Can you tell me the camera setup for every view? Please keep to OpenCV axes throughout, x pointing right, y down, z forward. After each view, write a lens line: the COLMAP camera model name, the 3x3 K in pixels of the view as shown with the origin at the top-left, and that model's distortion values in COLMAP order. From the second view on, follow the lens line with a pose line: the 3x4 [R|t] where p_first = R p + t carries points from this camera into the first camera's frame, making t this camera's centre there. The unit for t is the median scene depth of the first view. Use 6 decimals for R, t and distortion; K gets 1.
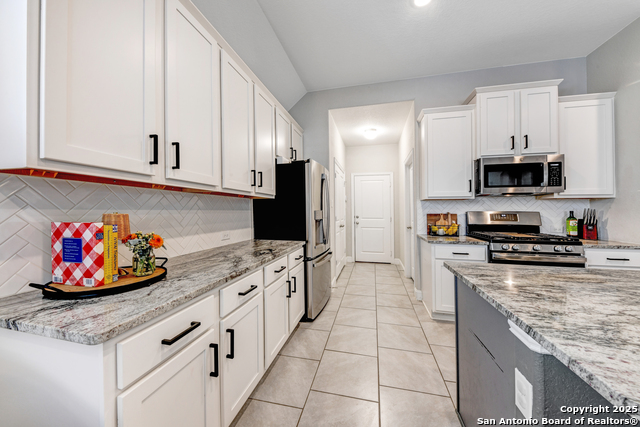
lens RADIAL K [[219.8, 0, 316.5], [0, 219.8, 208.9], [0, 0, 1]] dist [-0.007875, -0.000684]
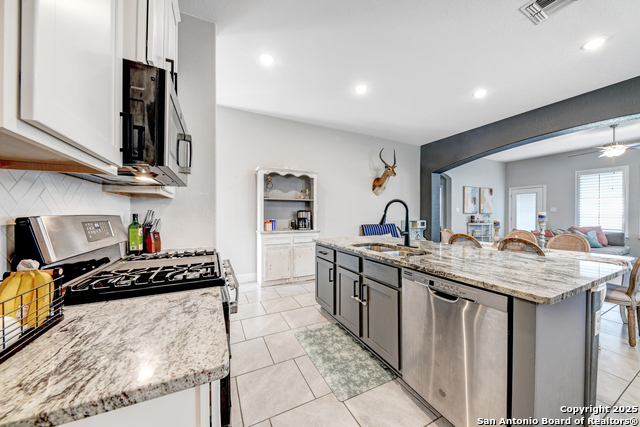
lens RADIAL K [[219.8, 0, 319.4], [0, 219.8, 214.5], [0, 0, 1]] dist [-0.007875, -0.000684]
pose [[-0.634989, 0.000129, 0.772522, 0.290527], [-0.002071, 0.999996, -0.001869, 0.010773], [-0.772519, -0.002786, -0.634986, 1.011246]]
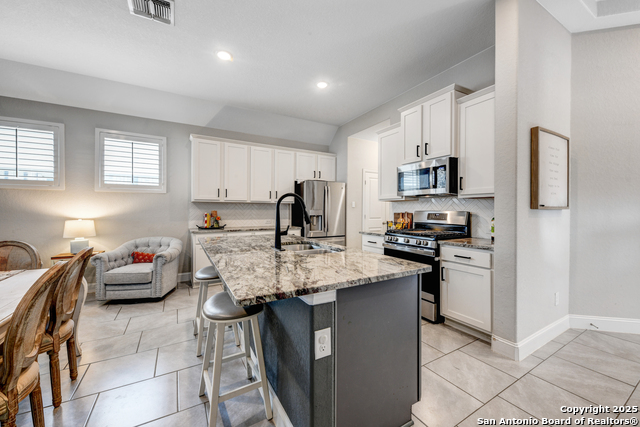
lens RADIAL K [[248.0, 0, 324.3], [0, 248.0, 211.5], [0, 0, 1]] dist [0.001896, -0.001738]
pose [[0.702411, 0.003824, -0.711761, 1.421704], [0.001996, 0.999971, 0.007342, 0.004800], [0.711769, -0.006577, 0.702383, -0.267222]]
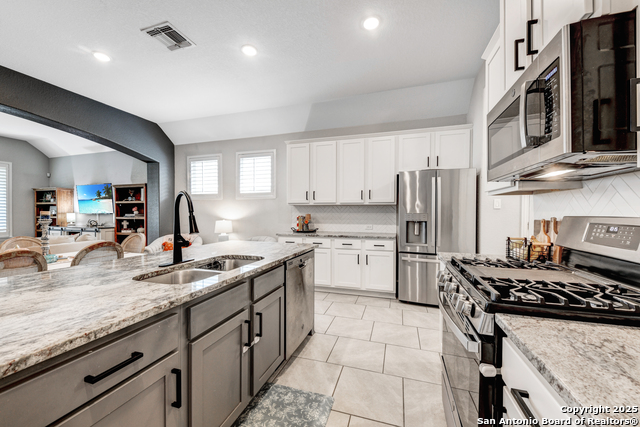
lens RADIAL K [[248.0, 0, 322.8], [0, 248.0, 213.6], [0, 0, 1]] dist [0.001896, -0.001738]
pose [[-0.059936, 0.002668, -0.998199, 1.348795], [0.003355, 0.999991, 0.002472, 0.004161], [0.998197, -0.003200, -0.059945, 0.620242]]
